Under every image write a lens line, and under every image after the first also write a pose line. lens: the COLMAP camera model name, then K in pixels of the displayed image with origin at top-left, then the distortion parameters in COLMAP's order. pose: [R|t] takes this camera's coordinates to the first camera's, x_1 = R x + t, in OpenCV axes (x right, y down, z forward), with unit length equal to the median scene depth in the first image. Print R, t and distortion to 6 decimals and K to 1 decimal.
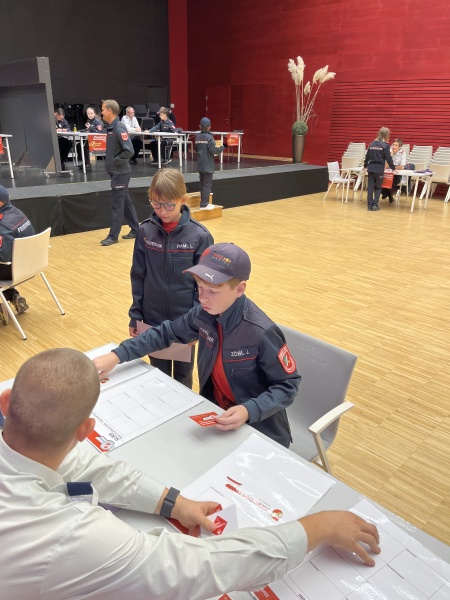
lens RADIAL K [[455.0, 0, 222.6], [0, 455.0, 299.2], [0, 0, 1]] dist [0.095772, -0.134524]
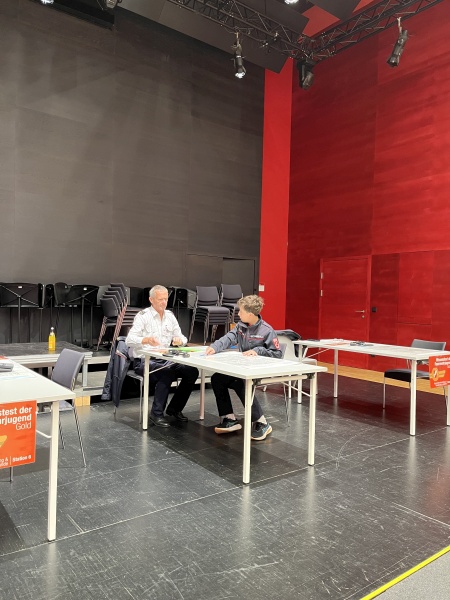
lens RADIAL K [[455.0, 0, 222.6], [0, 455.0, 299.2], [0, 0, 1]] dist [0.095772, -0.134524]
pose [[0.987514, 0.007907, -0.157334, -0.088455], [-0.064811, 0.930692, -0.360018, -0.252890], [0.143583, 0.365720, 0.919583, 0.604184]]
